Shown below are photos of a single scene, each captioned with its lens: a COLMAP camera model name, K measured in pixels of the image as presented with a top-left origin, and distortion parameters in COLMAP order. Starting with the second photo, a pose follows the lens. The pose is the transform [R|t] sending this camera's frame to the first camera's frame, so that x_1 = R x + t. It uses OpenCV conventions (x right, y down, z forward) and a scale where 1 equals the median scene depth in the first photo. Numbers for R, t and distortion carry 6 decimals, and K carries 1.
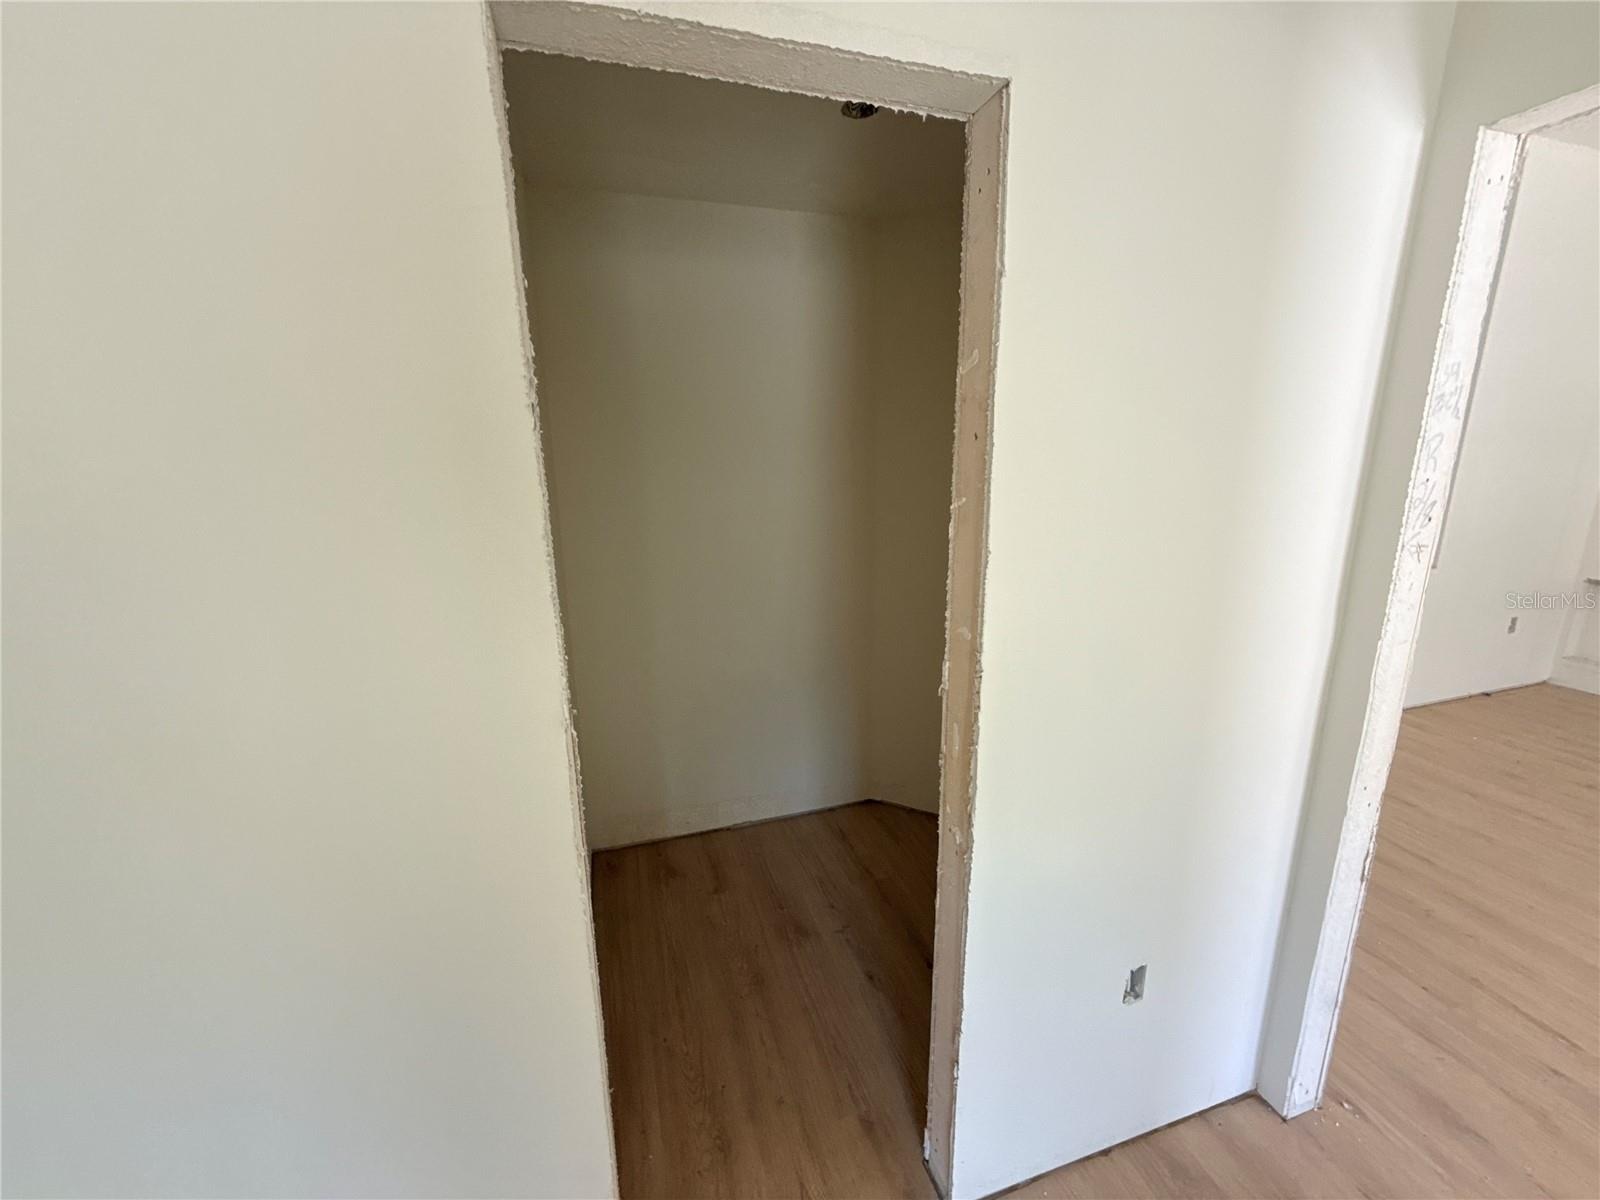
lens RADIAL K [[635.3, 0, 793.1], [0, 635.3, 609.1], [0, 0, 1]] dist [0.001157, -0.000765]
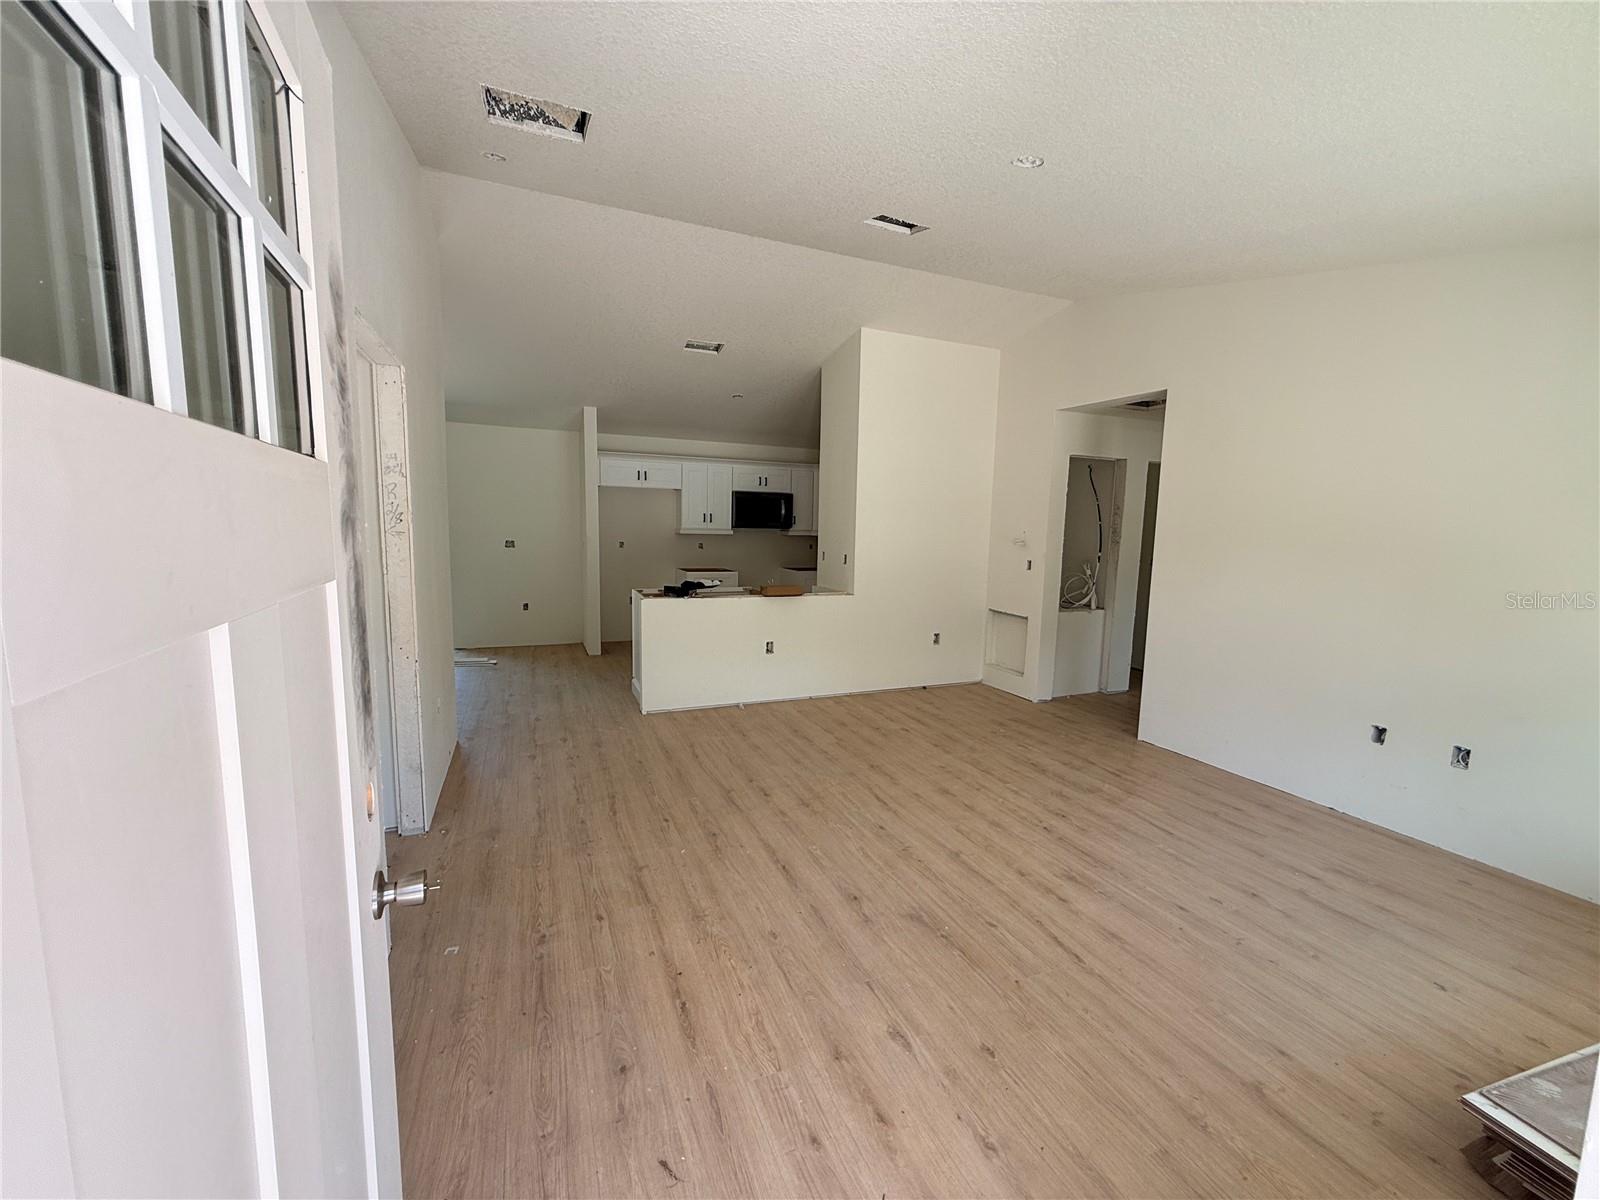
lens RADIAL K [[635.3, 0, 796.4], [0, 635.3, 601.7], [0, 0, 1]] dist [0.001157, -0.000765]
pose [[0.994304, 0.035016, 0.100668, 2.154405], [-0.023729, 0.993514, -0.111208, 0.357474], [-0.103910, 0.108186, 0.988685, -1.324186]]
